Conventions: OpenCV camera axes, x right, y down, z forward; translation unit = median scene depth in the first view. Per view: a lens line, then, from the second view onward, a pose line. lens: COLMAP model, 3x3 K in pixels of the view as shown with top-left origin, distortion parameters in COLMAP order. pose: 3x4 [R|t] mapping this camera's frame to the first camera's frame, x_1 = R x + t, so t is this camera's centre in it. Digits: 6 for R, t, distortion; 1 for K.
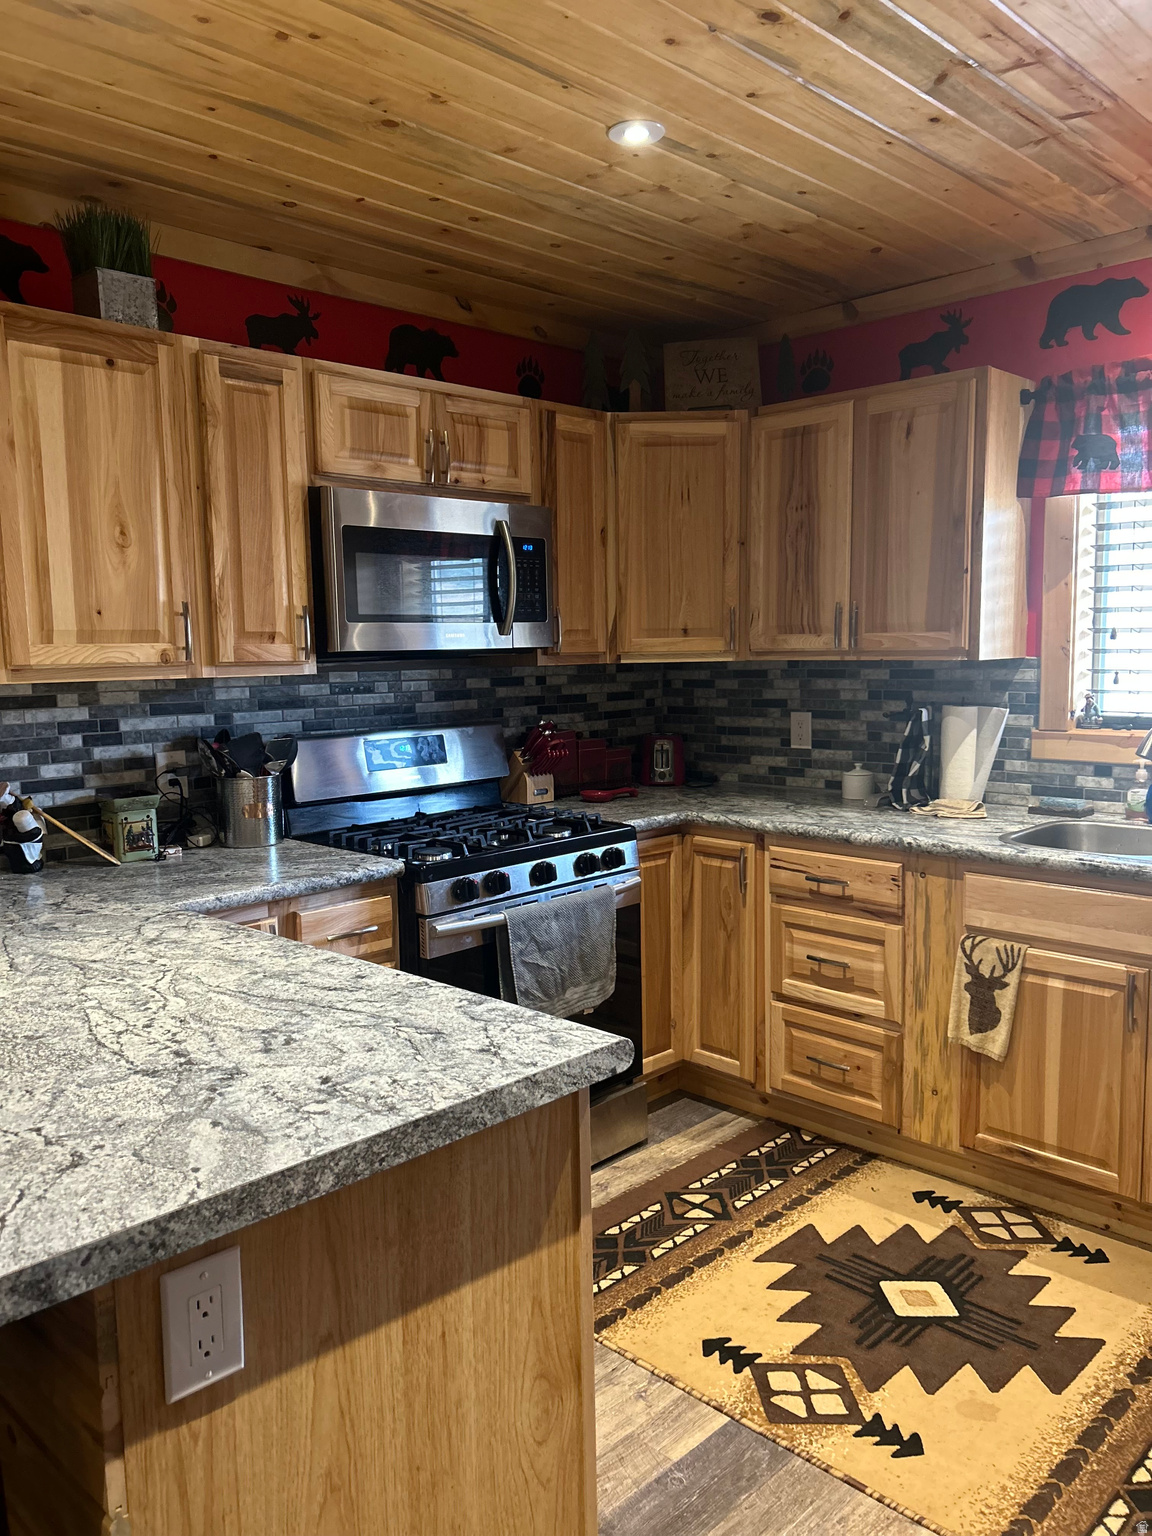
lens RADIAL K [[1137.2, 0, 574.2], [0, 1137.2, 776.0], [0, 0, 1]] dist [0.051929, -0.082837]
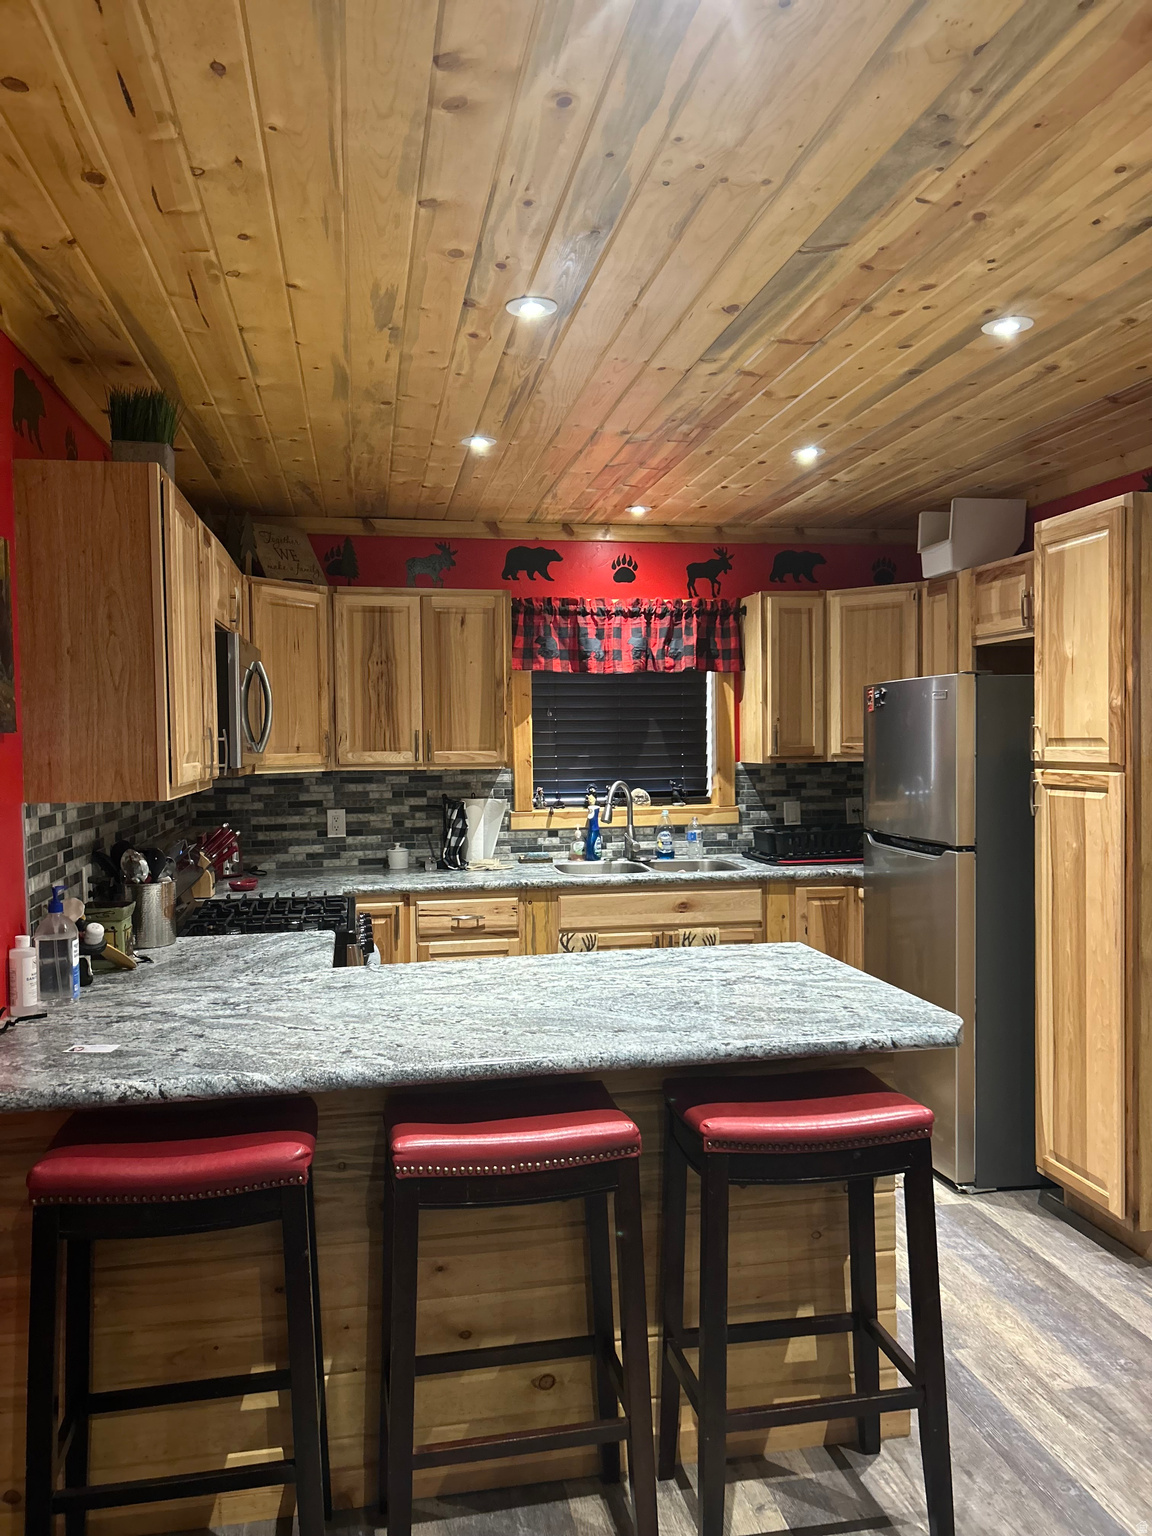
lens RADIAL K [[1137.2, 0, 574.2], [0, 1137.2, 776.0], [0, 0, 1]] dist [0.051929, -0.082837]
pose [[0.563968, -0.018695, 0.825585, -0.921931], [0.095297, 0.994538, -0.042579, -0.015204], [-0.820279, 0.102689, 0.562669, 0.033359]]
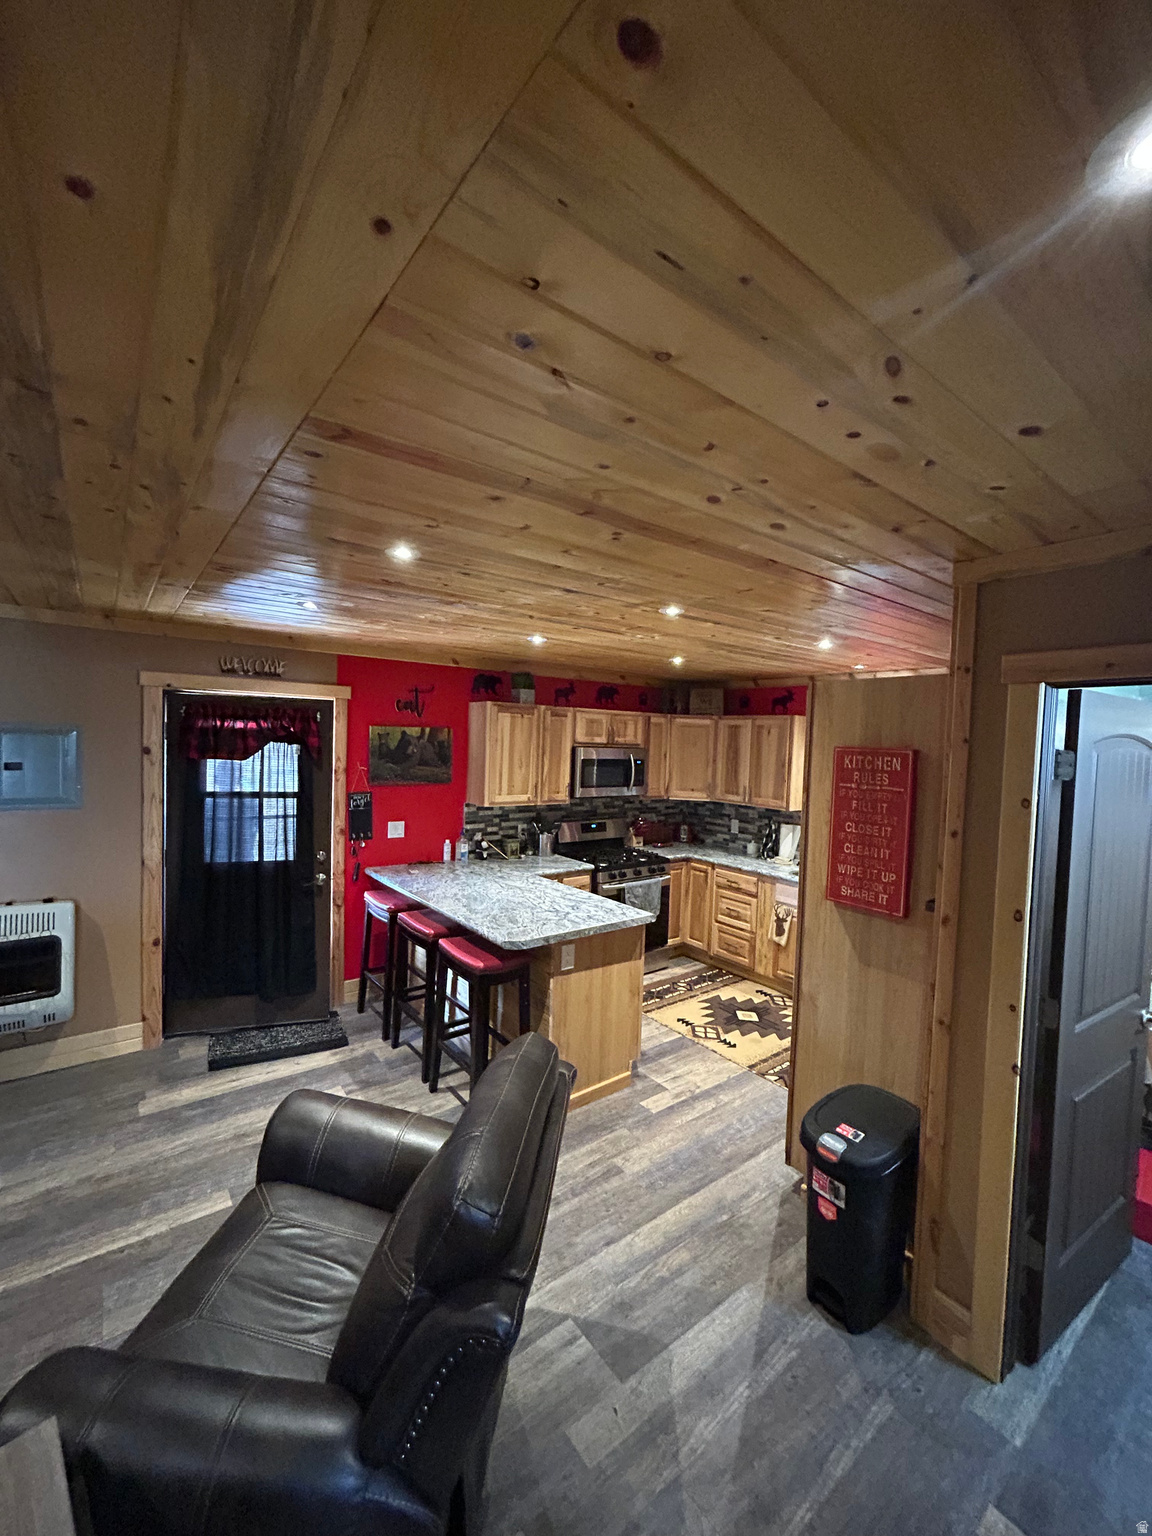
lens RADIAL K [[617.8, 0, 579.5], [0, 617.8, 765.4], [0, 0, 1]] dist [0.001760, 0.000063]
pose [[0.990005, 0.056293, -0.129310, 0.016499], [-0.065819, 0.995330, -0.070612, -0.070646], [0.124731, 0.078418, 0.989087, -0.664882]]
